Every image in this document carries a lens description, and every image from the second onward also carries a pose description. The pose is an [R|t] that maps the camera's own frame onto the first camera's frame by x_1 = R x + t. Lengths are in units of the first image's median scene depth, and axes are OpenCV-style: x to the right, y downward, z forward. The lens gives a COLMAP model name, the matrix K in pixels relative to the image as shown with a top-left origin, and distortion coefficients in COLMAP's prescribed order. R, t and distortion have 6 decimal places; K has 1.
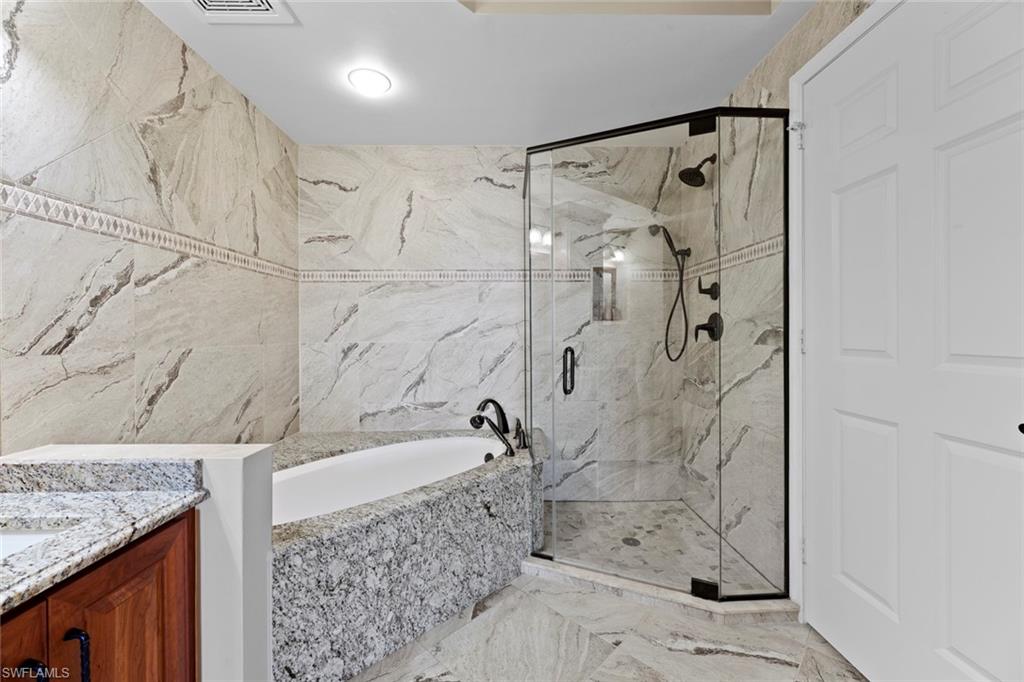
lens RADIAL K [[413.1, 0, 509.0], [0, 413.1, 331.5], [0, 0, 1]] dist [0.004892, 0.000227]
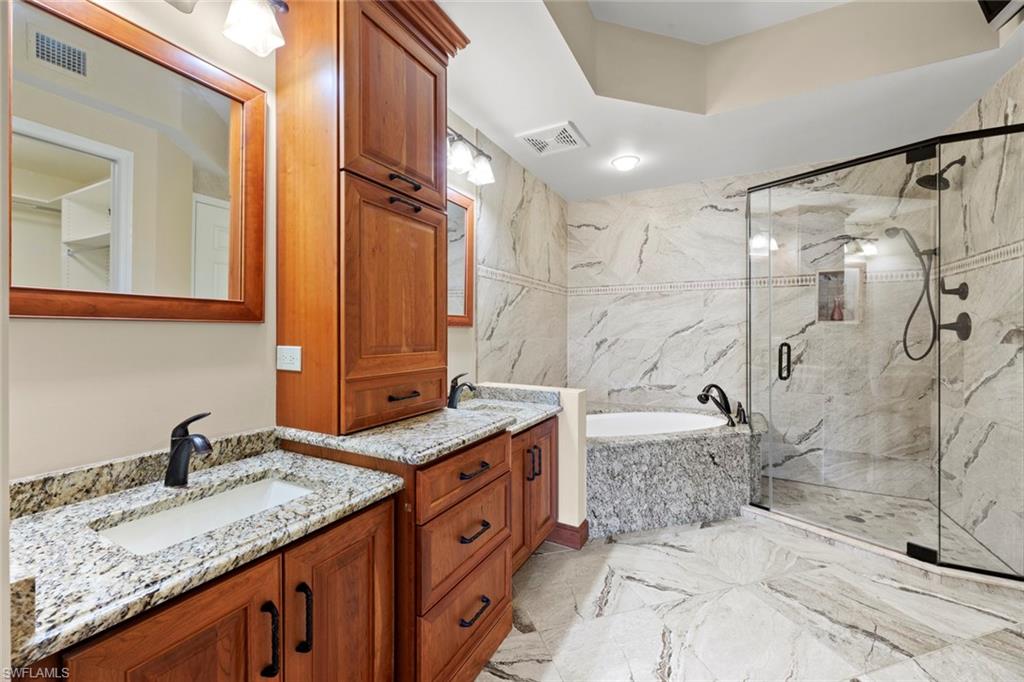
lens RADIAL K [[413.1, 0, 509.0], [0, 413.1, 331.5], [0, 0, 1]] dist [0.004892, 0.000227]
pose [[0.878159, 0.004693, -0.478346, 0.008305], [-0.003541, 0.999988, 0.003310, 0.001576], [0.478356, -0.001213, 0.878165, -0.409715]]
